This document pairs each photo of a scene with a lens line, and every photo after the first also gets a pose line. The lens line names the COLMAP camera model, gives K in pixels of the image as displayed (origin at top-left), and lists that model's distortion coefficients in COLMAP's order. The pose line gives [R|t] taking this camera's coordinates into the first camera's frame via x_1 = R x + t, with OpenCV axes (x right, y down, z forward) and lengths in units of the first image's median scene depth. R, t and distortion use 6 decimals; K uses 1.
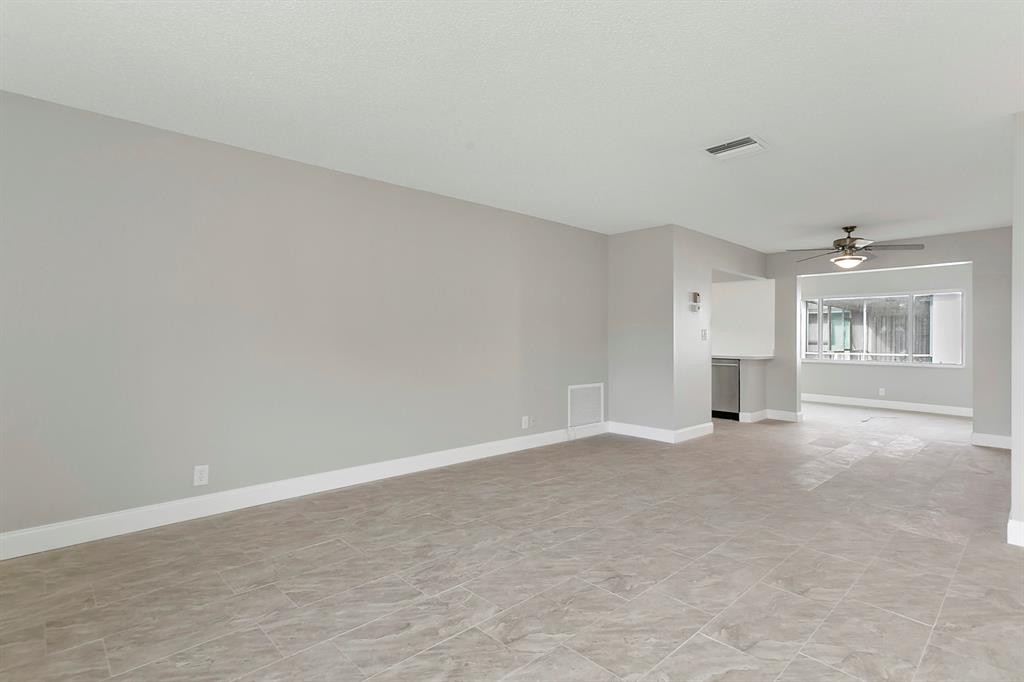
lens RADIAL K [[499.0, 0, 509.7], [0, 499.0, 332.0], [0, 0, 1]] dist [-0.001092, 0.031844]
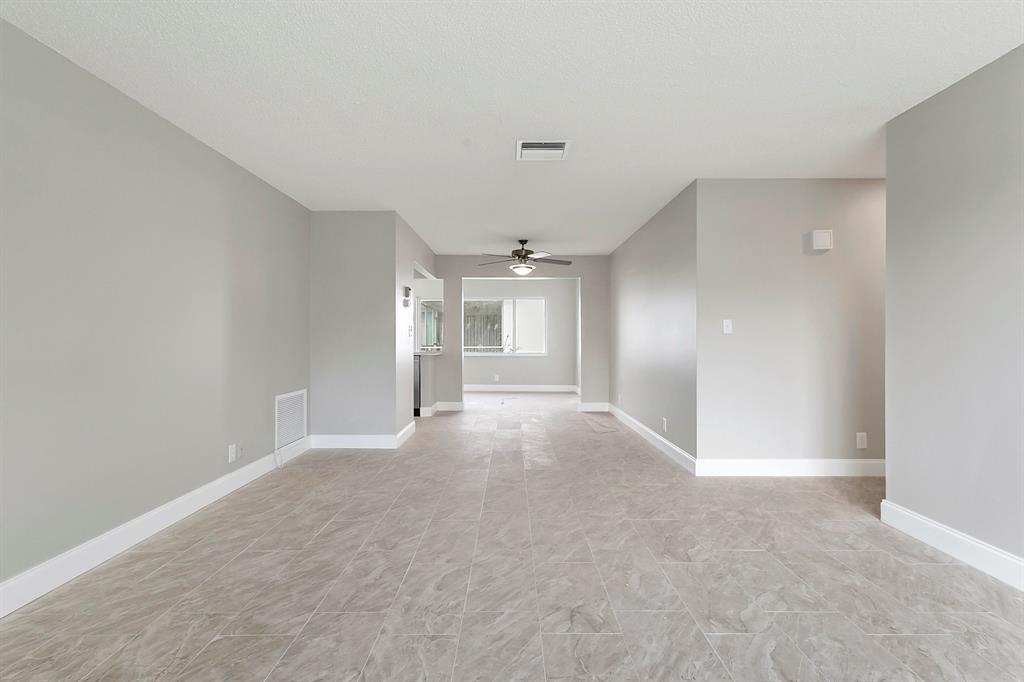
lens RADIAL K [[506.2, 0, 511.2], [0, 506.2, 328.8], [0, 0, 1]] dist [-0.004414, 0.006302]
pose [[0.694203, 0.004473, 0.719766, -0.251825], [-0.004960, 0.999987, -0.001431, 0.001694], [-0.719763, -0.002577, 0.694216, 0.245190]]
